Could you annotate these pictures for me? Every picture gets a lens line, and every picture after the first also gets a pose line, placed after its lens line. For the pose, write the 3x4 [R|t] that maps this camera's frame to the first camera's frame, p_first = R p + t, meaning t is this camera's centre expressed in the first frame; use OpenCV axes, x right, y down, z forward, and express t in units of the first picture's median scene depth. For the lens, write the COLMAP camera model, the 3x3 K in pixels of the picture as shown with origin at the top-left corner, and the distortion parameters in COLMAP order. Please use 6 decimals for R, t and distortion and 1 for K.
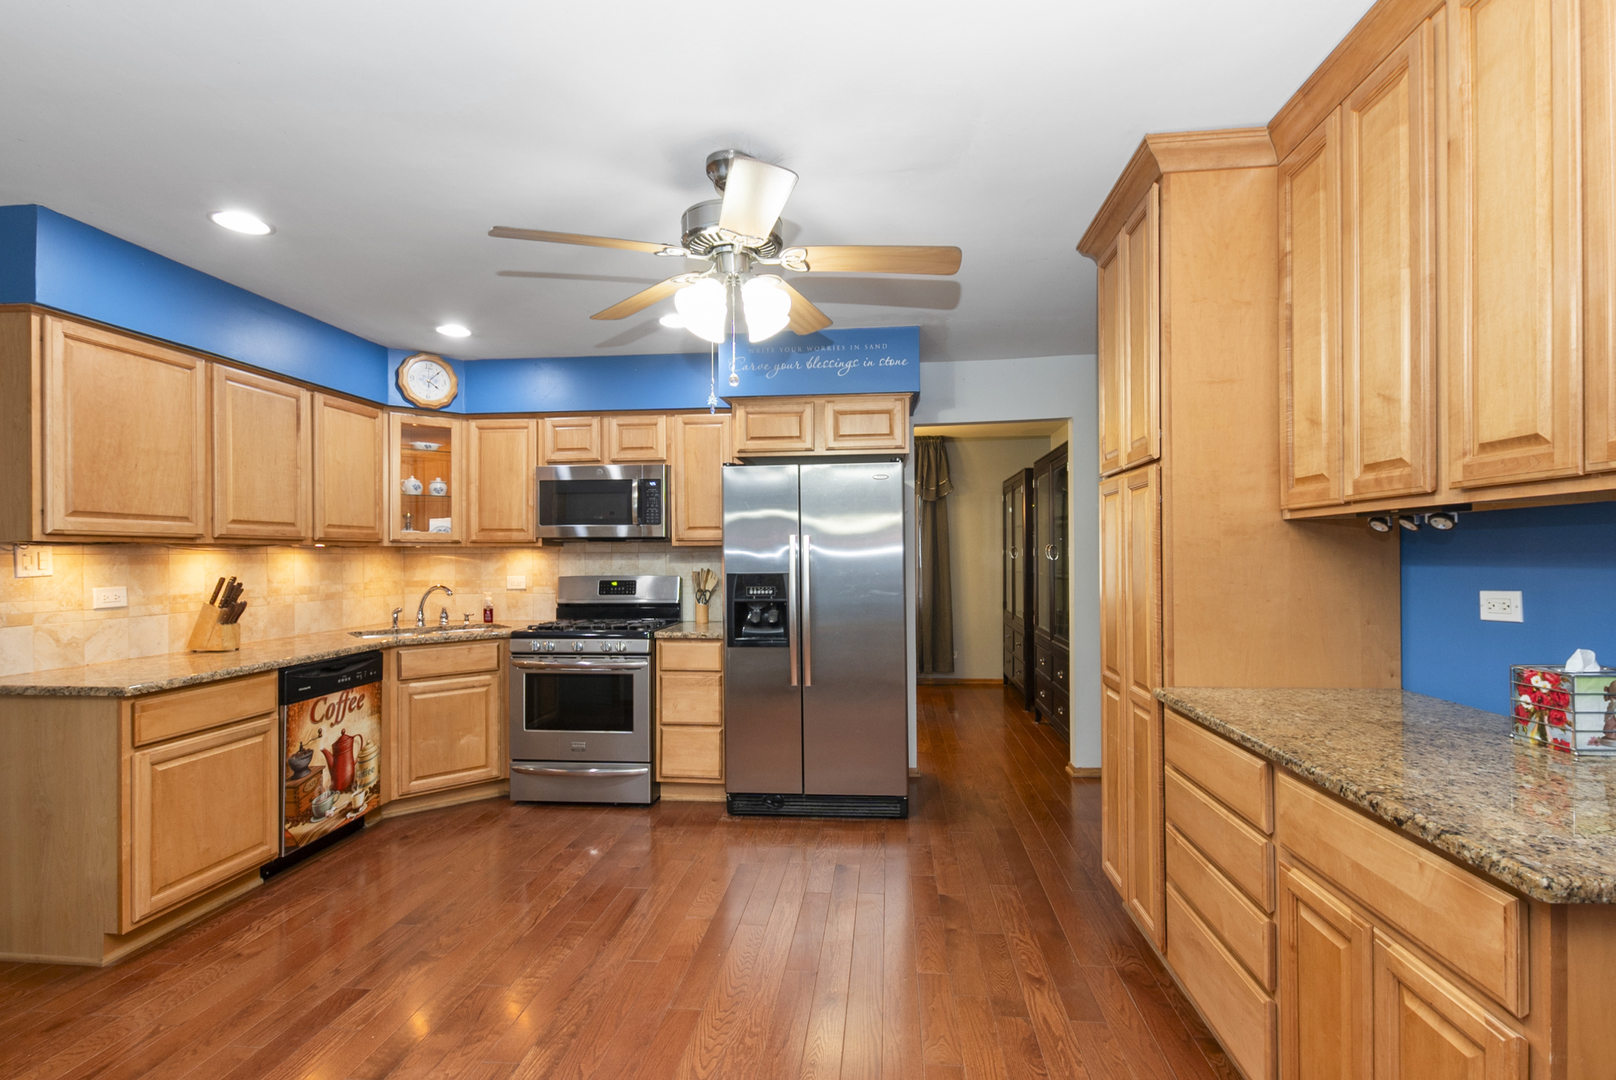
lens RADIAL K [[733.5, 0, 818.2], [0, 733.5, 542.3], [0, 0, 1]] dist [0.010247, -0.000531]
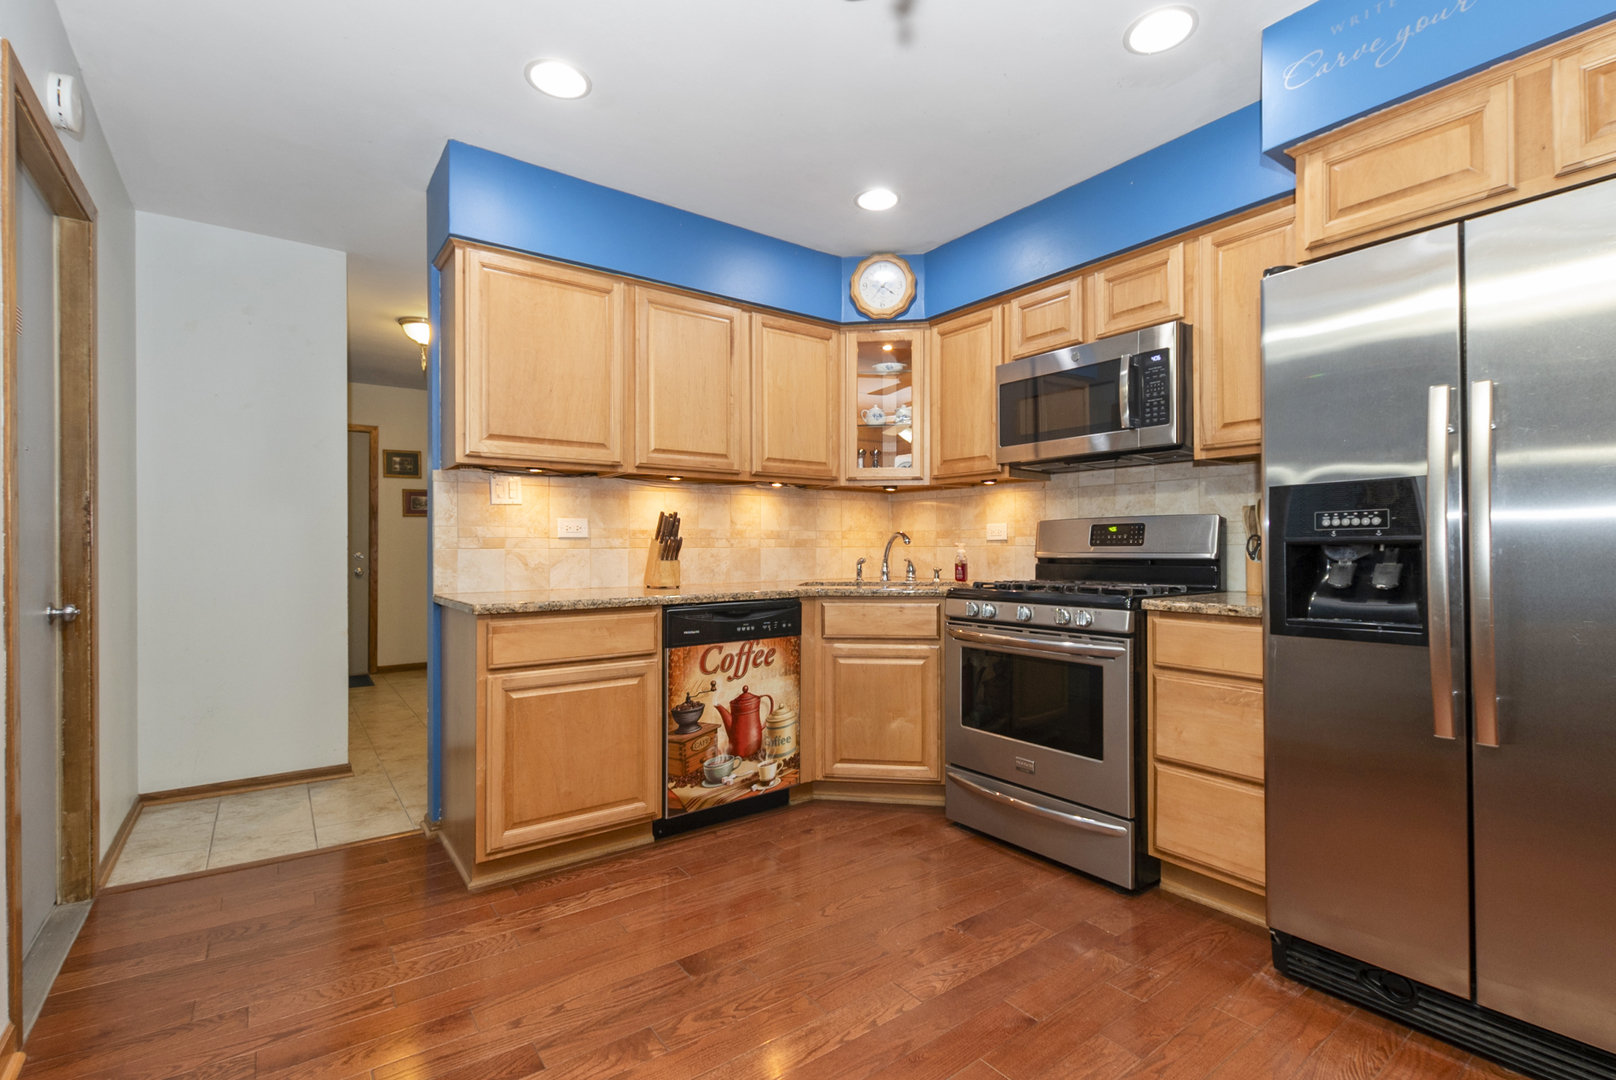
lens RADIAL K [[733.5, 0, 818.2], [0, 733.5, 542.3], [0, 0, 1]] dist [0.010247, -0.000531]
pose [[0.674707, -0.003008, -0.738080, 0.038866], [0.014342, 0.999856, 0.009036, 0.071515], [0.737947, -0.016682, 0.674653, 0.436900]]
